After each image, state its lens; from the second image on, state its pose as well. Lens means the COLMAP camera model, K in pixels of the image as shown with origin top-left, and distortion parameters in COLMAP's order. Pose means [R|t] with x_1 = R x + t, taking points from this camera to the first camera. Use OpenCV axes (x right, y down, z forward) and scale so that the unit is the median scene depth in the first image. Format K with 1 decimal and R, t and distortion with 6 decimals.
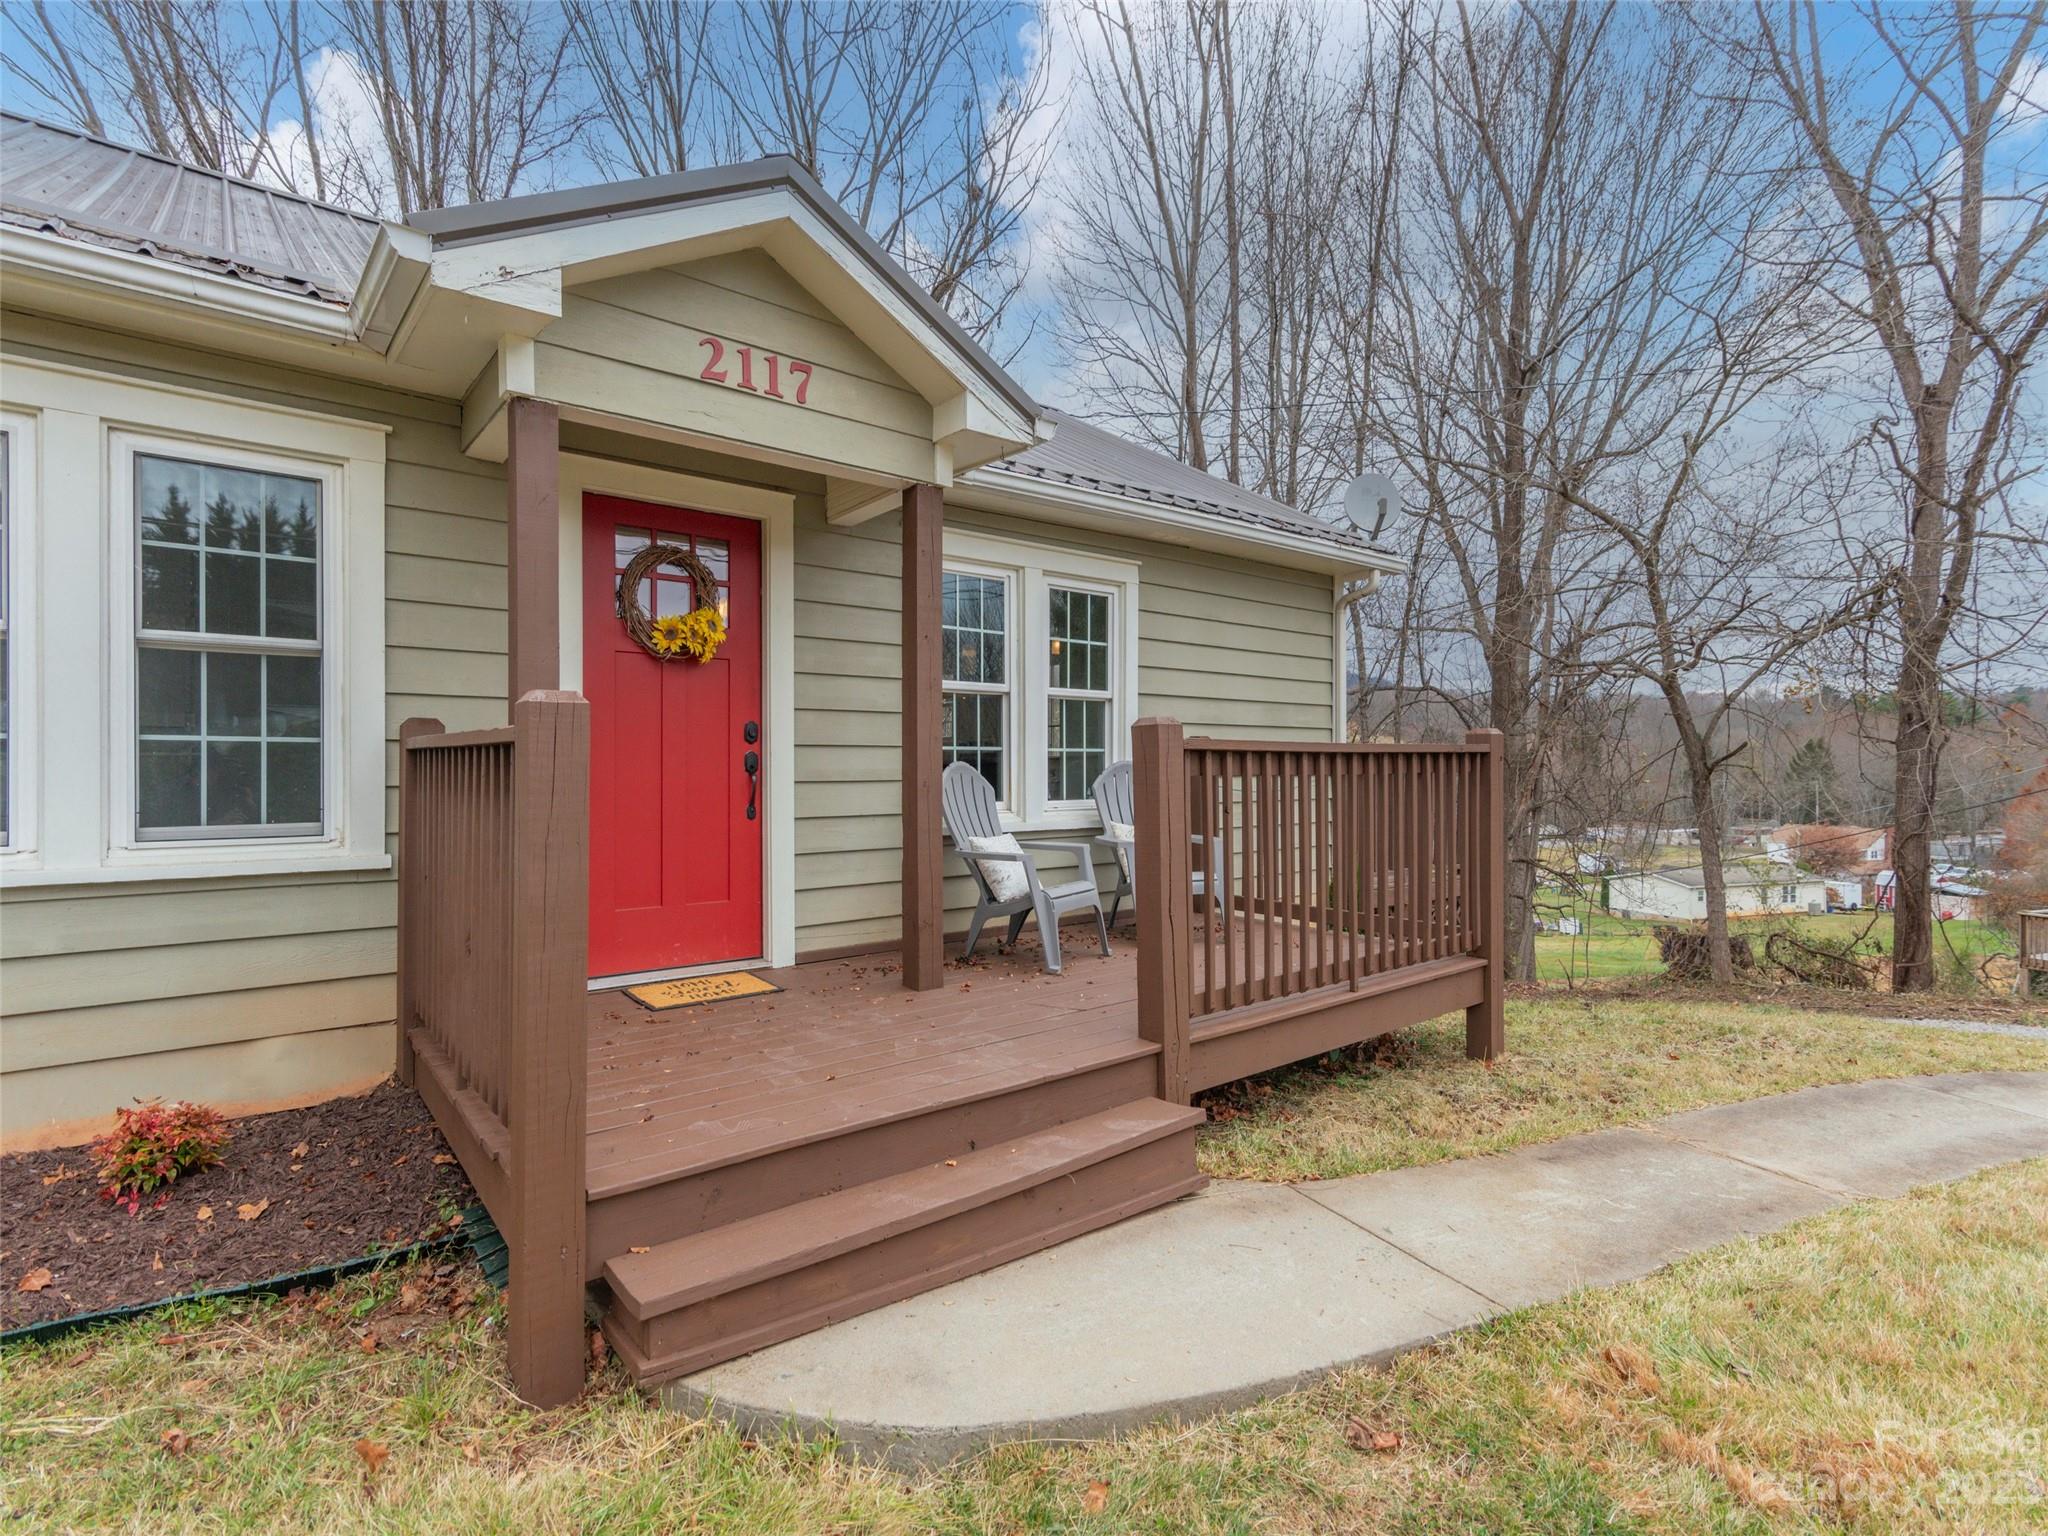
lens RADIAL K [[996.1, 0, 1031.0], [0, 996.1, 765.7], [0, 0, 1]] dist [0.000141, 0.002778]
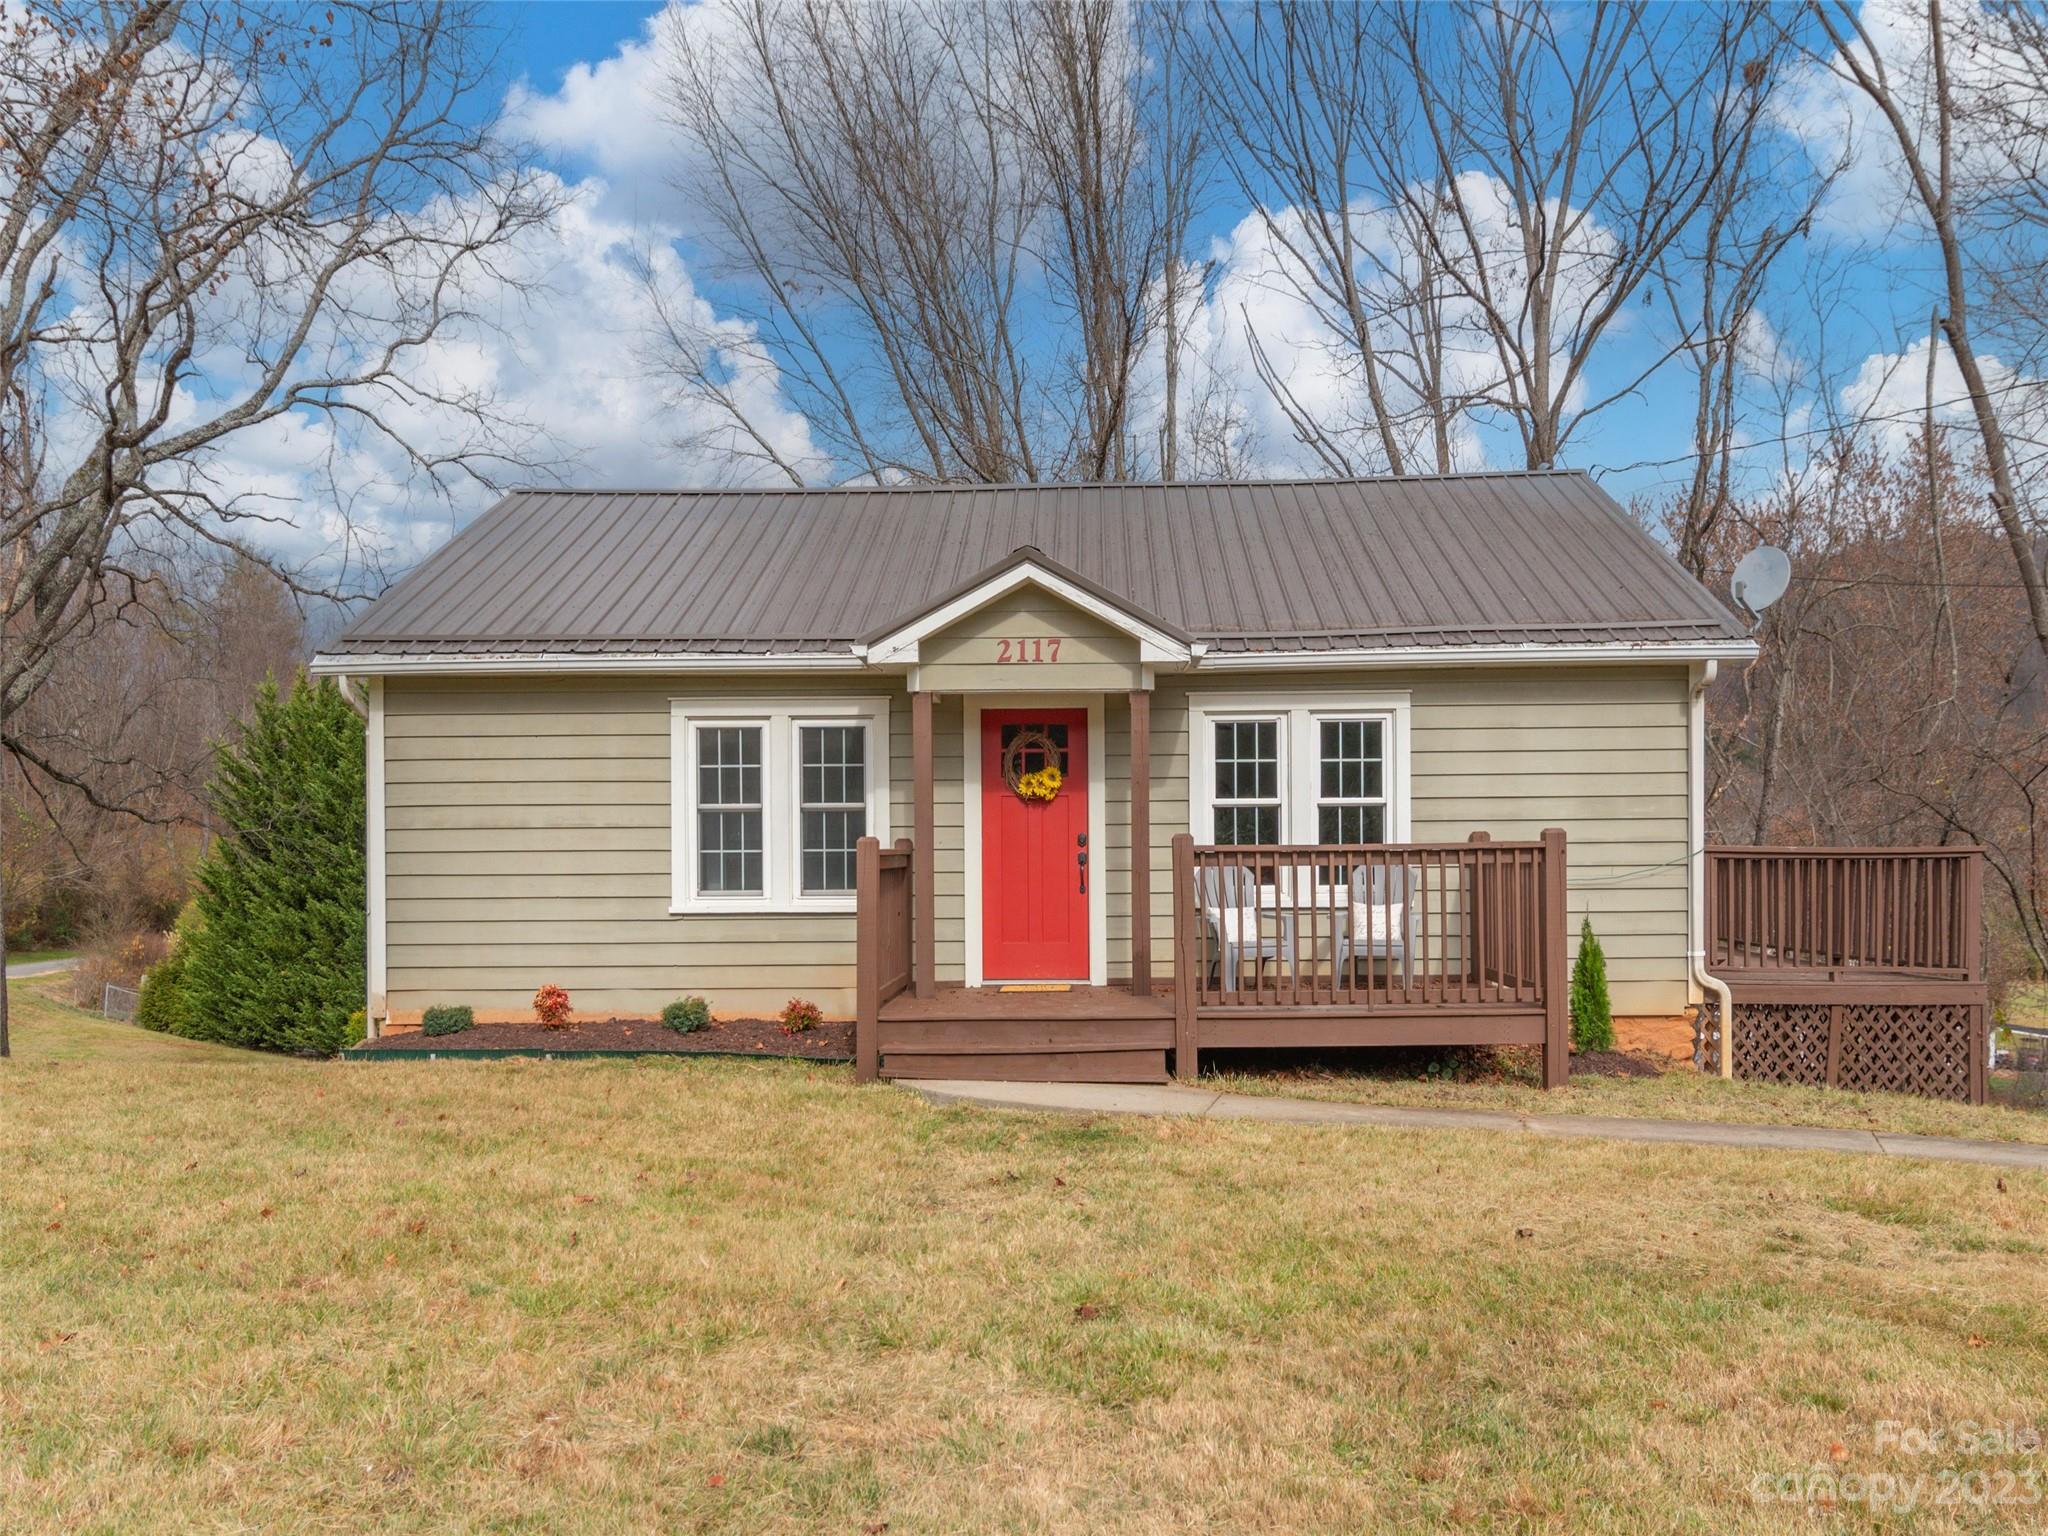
lens RADIAL K [[1453.3, 0, 1053.5], [0, 1453.3, 856.8], [0, 0, 1]] dist [-0.000341, 0.001375]
pose [[0.762418, -0.001956, -0.647082, 1.109706], [0.009665, 0.999918, 0.008365, -0.023751], [0.647013, -0.012632, 0.762374, -0.764543]]
